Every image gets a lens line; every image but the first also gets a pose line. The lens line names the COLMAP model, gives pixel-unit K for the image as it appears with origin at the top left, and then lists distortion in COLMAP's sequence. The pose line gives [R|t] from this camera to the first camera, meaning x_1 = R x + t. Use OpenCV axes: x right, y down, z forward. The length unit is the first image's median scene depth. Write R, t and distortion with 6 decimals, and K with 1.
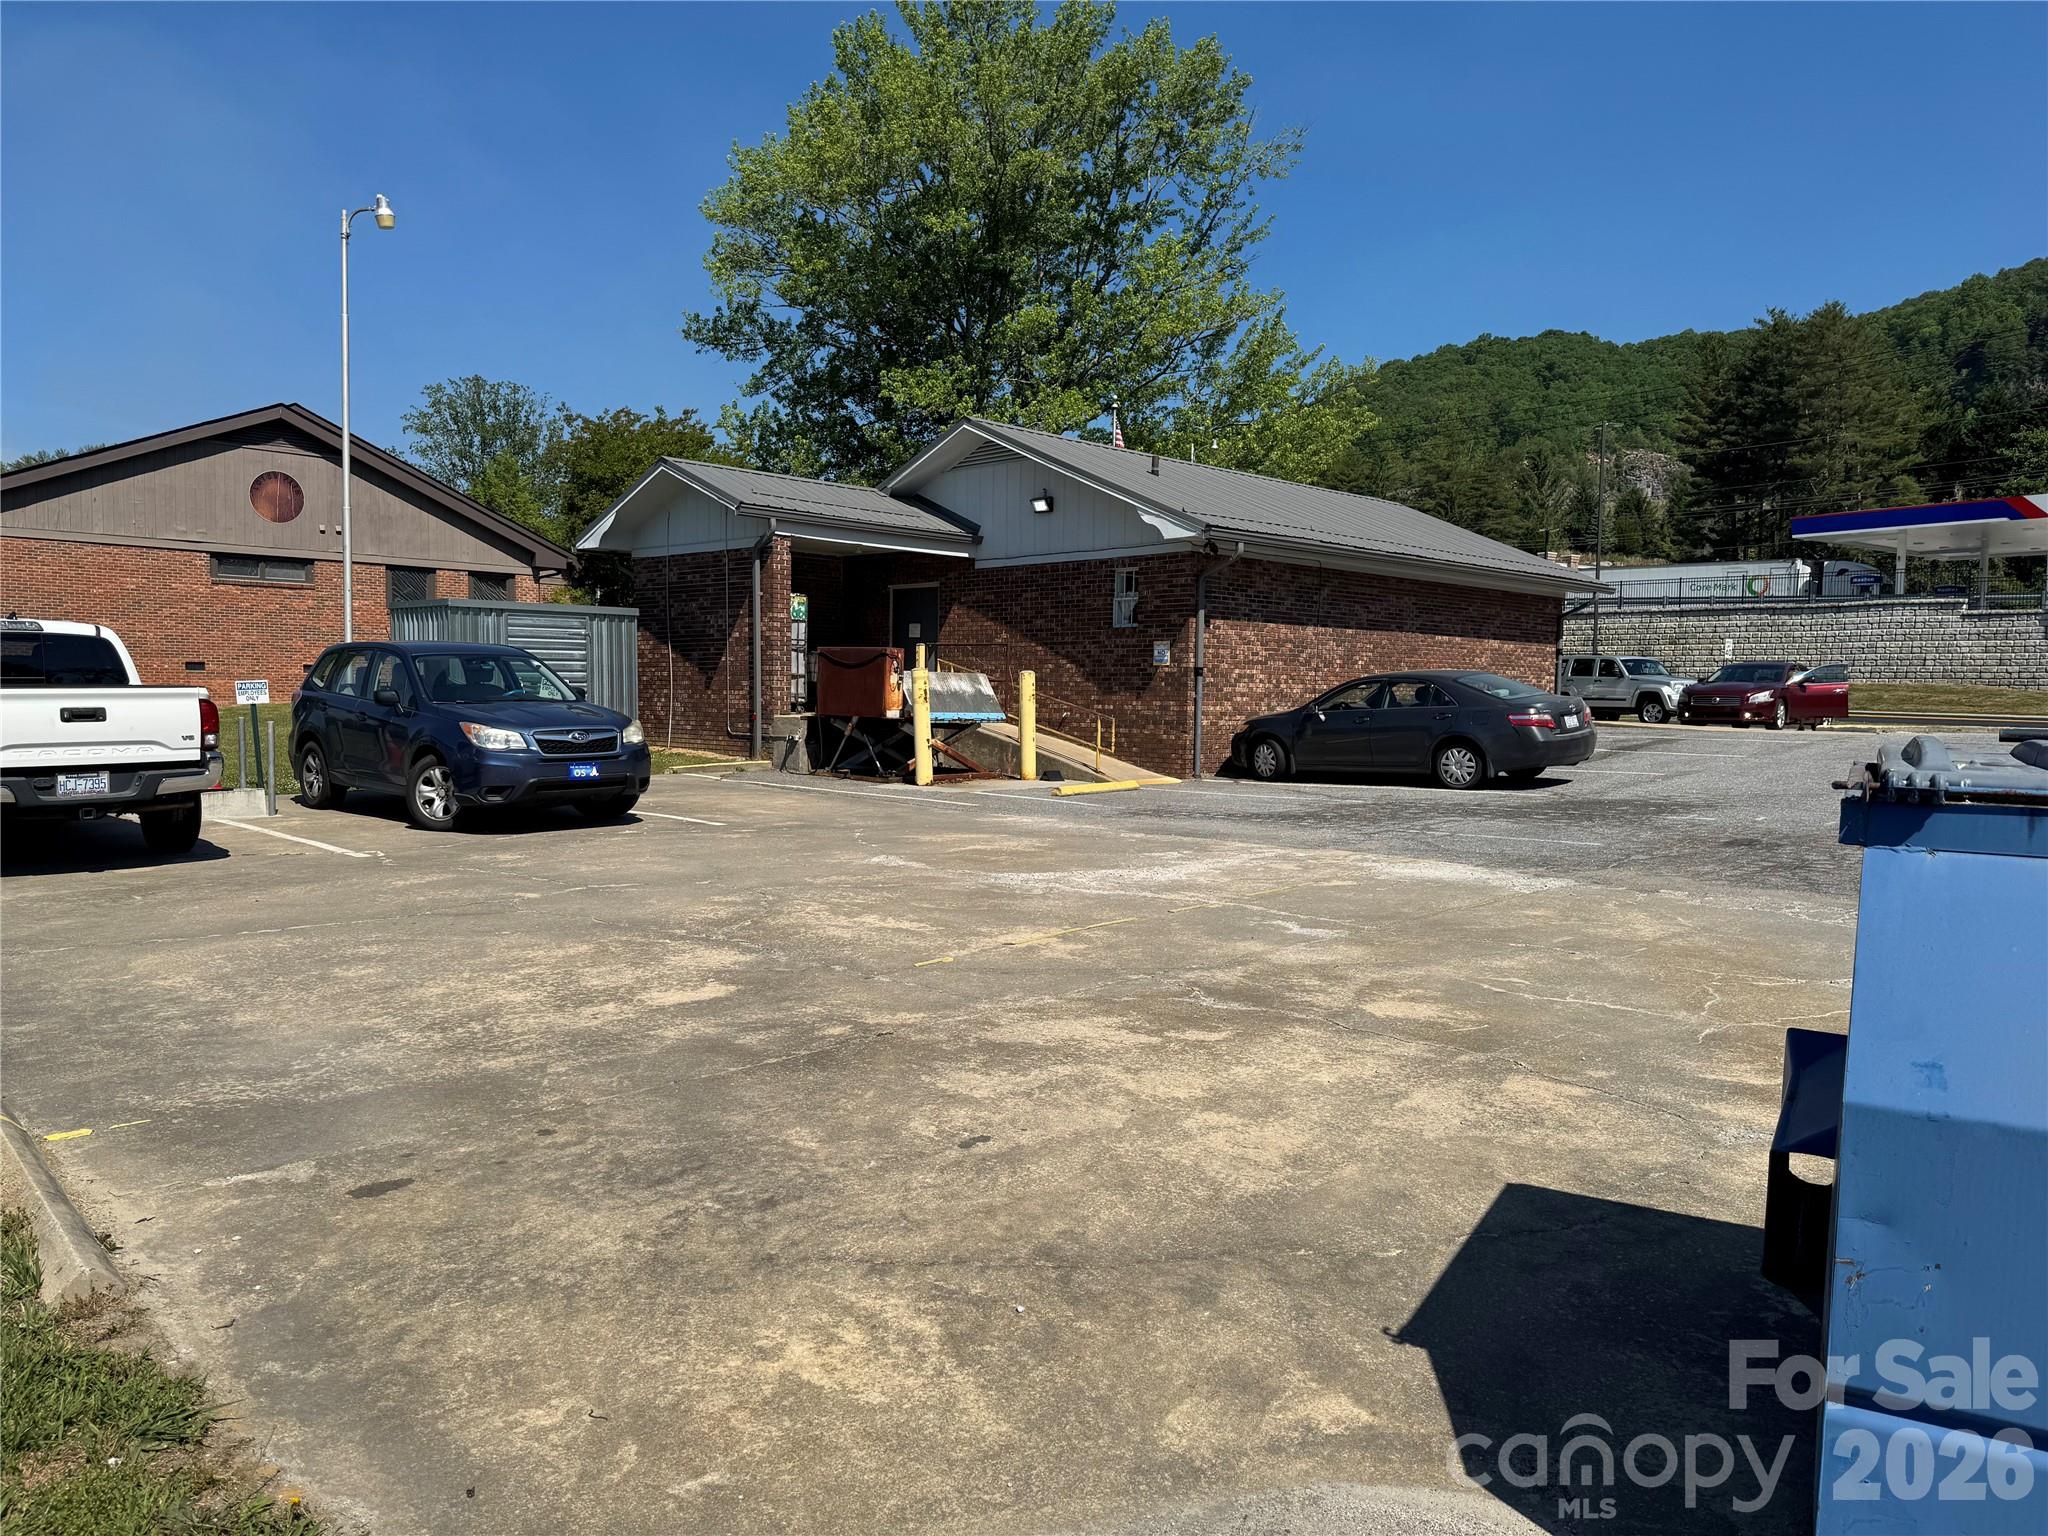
lens RADIAL K [[1432.4, 0, 1024.4], [0, 1432.4, 766.7], [0, 0, 1]] dist [0.071941, -0.103734]
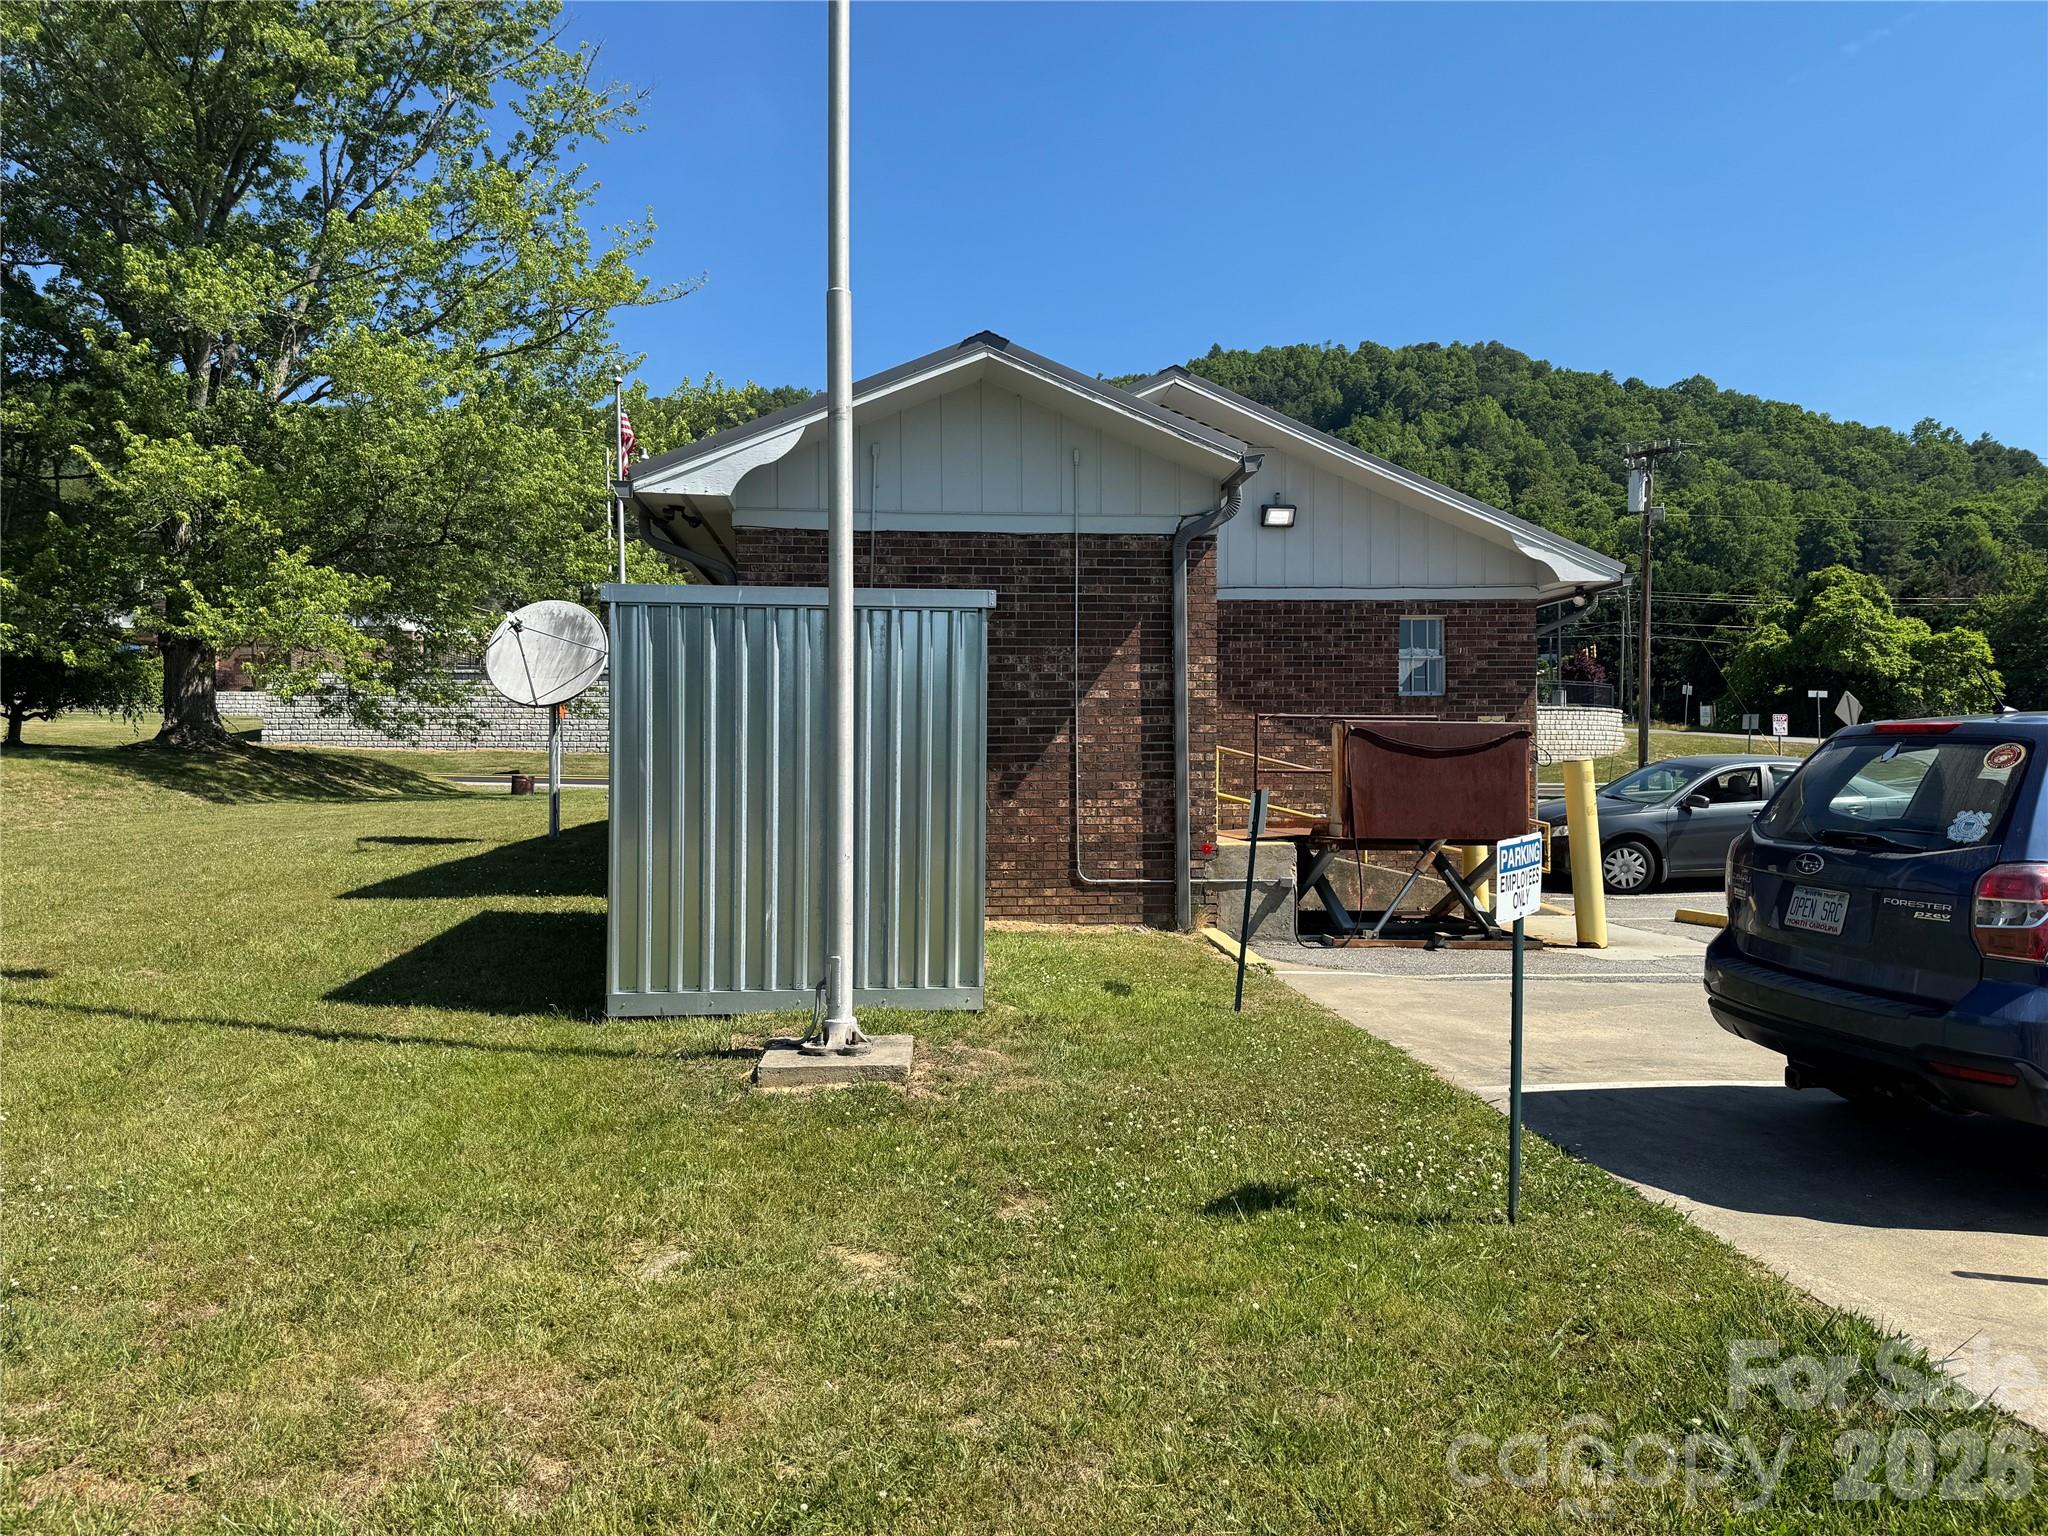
lens RADIAL K [[1432.4, 0, 1024.0], [0, 1432.4, 765.4], [0, 0, 1]] dist [0.071941, -0.103734]
pose [[0.720645, -0.010187, 0.693230, -0.587656], [0.040851, 0.998779, -0.027790, -0.049864], [-0.692100, 0.048346, 0.720181, 0.614786]]
